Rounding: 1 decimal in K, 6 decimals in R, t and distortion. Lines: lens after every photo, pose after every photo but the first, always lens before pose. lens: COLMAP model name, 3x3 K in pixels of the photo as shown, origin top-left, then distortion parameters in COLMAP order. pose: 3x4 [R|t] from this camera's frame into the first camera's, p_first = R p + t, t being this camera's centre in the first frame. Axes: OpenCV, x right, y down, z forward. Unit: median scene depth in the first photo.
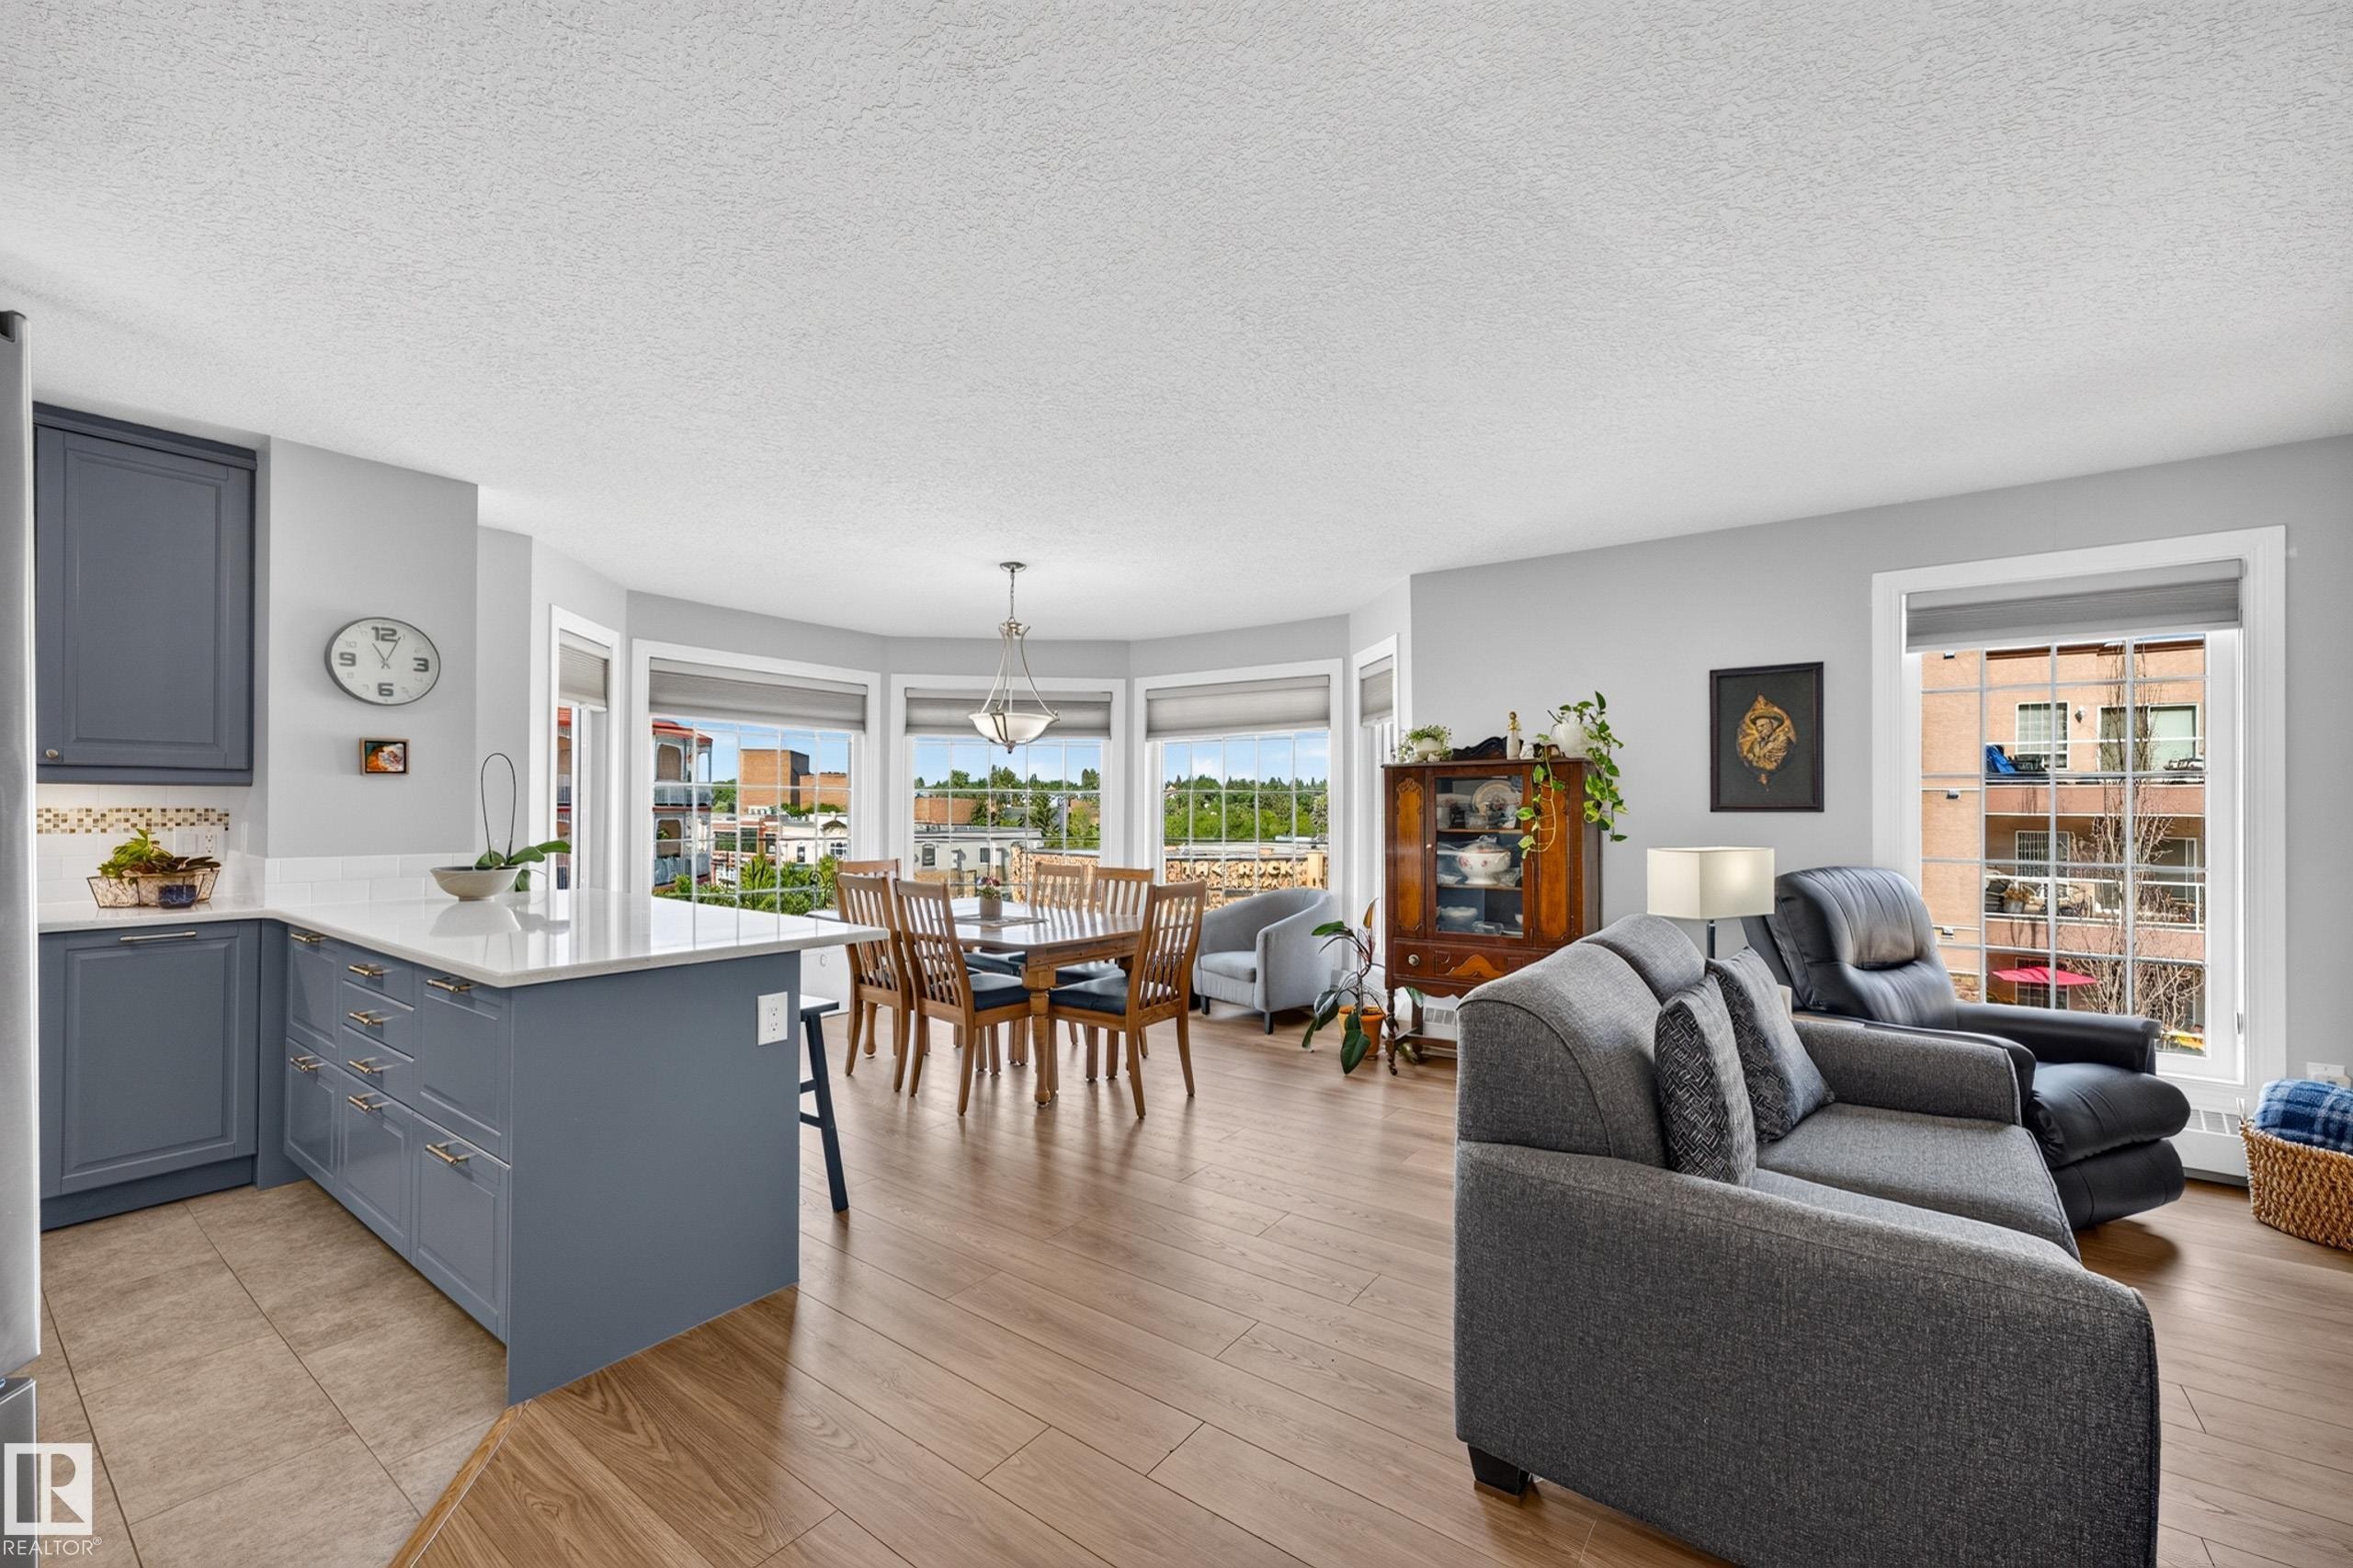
lens RADIAL K [[946.4, 0, 1174.9], [0, 946.4, 798.3], [0, 0, 1]] dist [-0.007510, 0.005574]
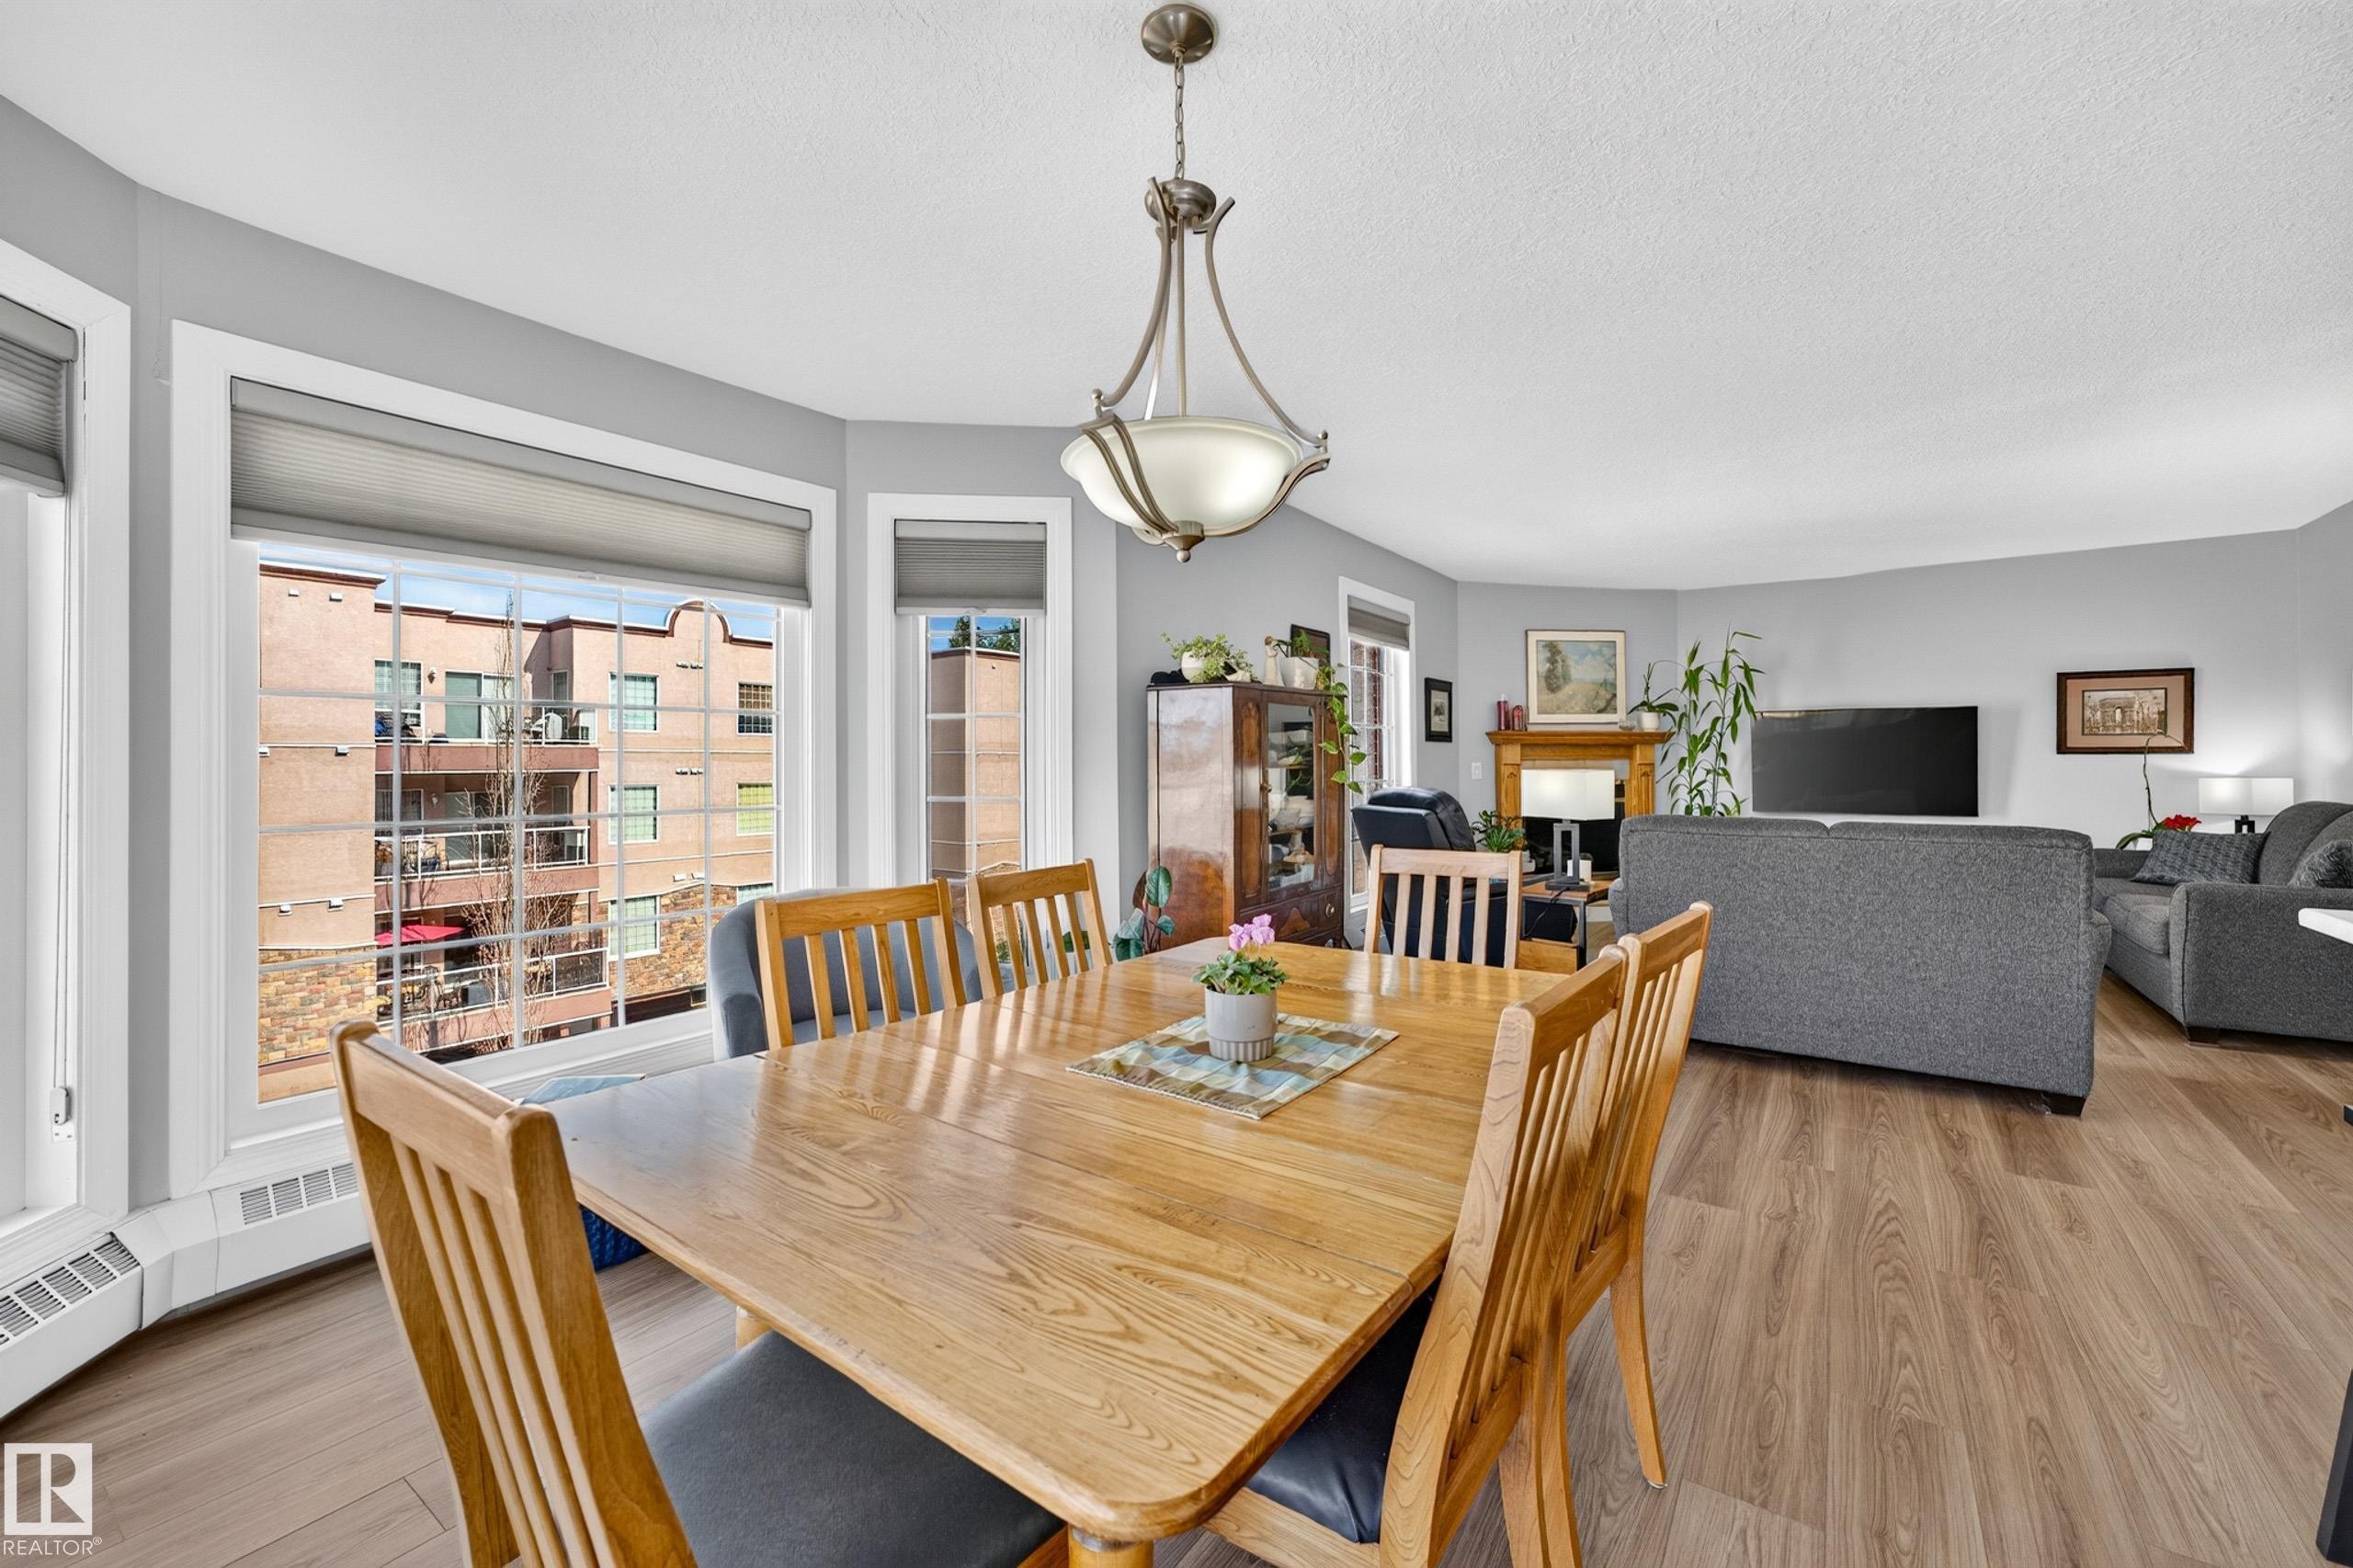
lens RADIAL K [[946.4, 0, 1198.3], [0, 946.4, 752.9], [0, 0, 1]] dist [-0.007510, 0.005574]
pose [[-0.022611, 0.006830, 0.999721, -0.583622], [0.001439, 0.999976, -0.006799, 0.027511], [-0.999743, 0.001285, -0.022620, 1.118431]]
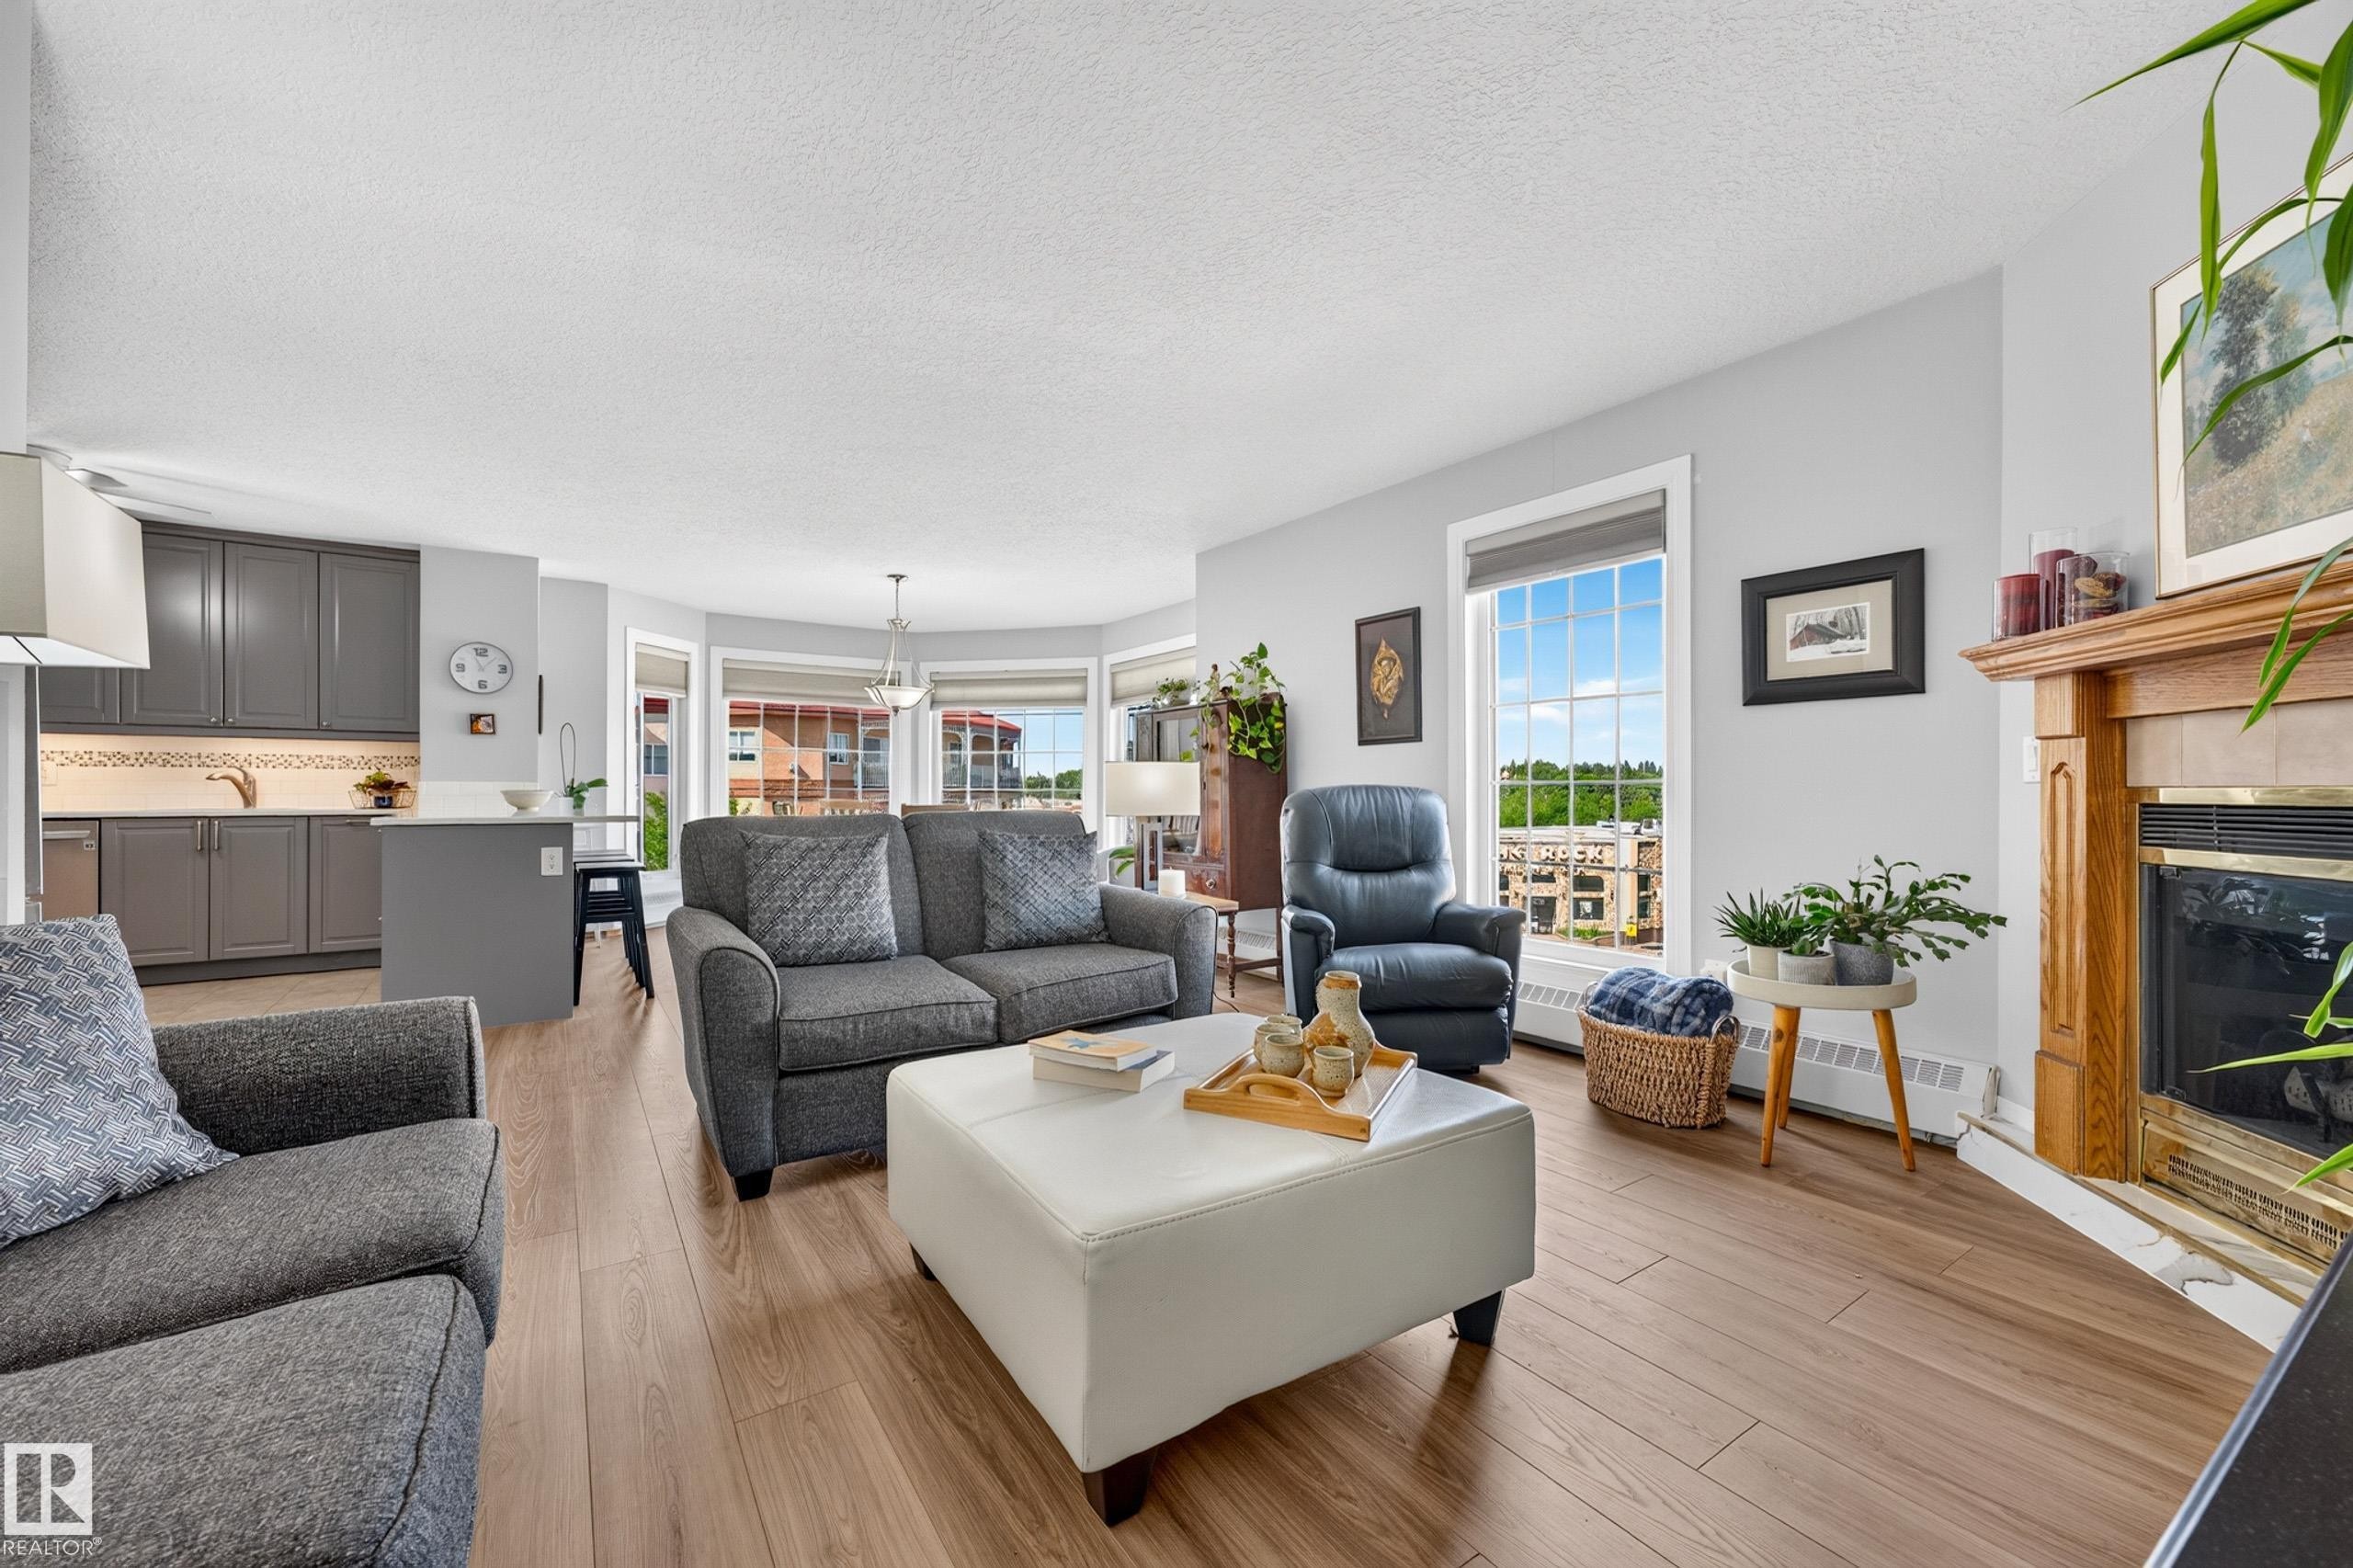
lens RADIAL K [[946.4, 0, 1179.9], [0, 946.4, 777.2], [0, 0, 1]] dist [-0.007510, 0.005574]
pose [[0.941007, -0.009731, -0.338246, 0.740578], [0.007700, 0.999943, -0.007346, 0.059548], [0.338299, 0.004309, 0.941029, -0.143425]]
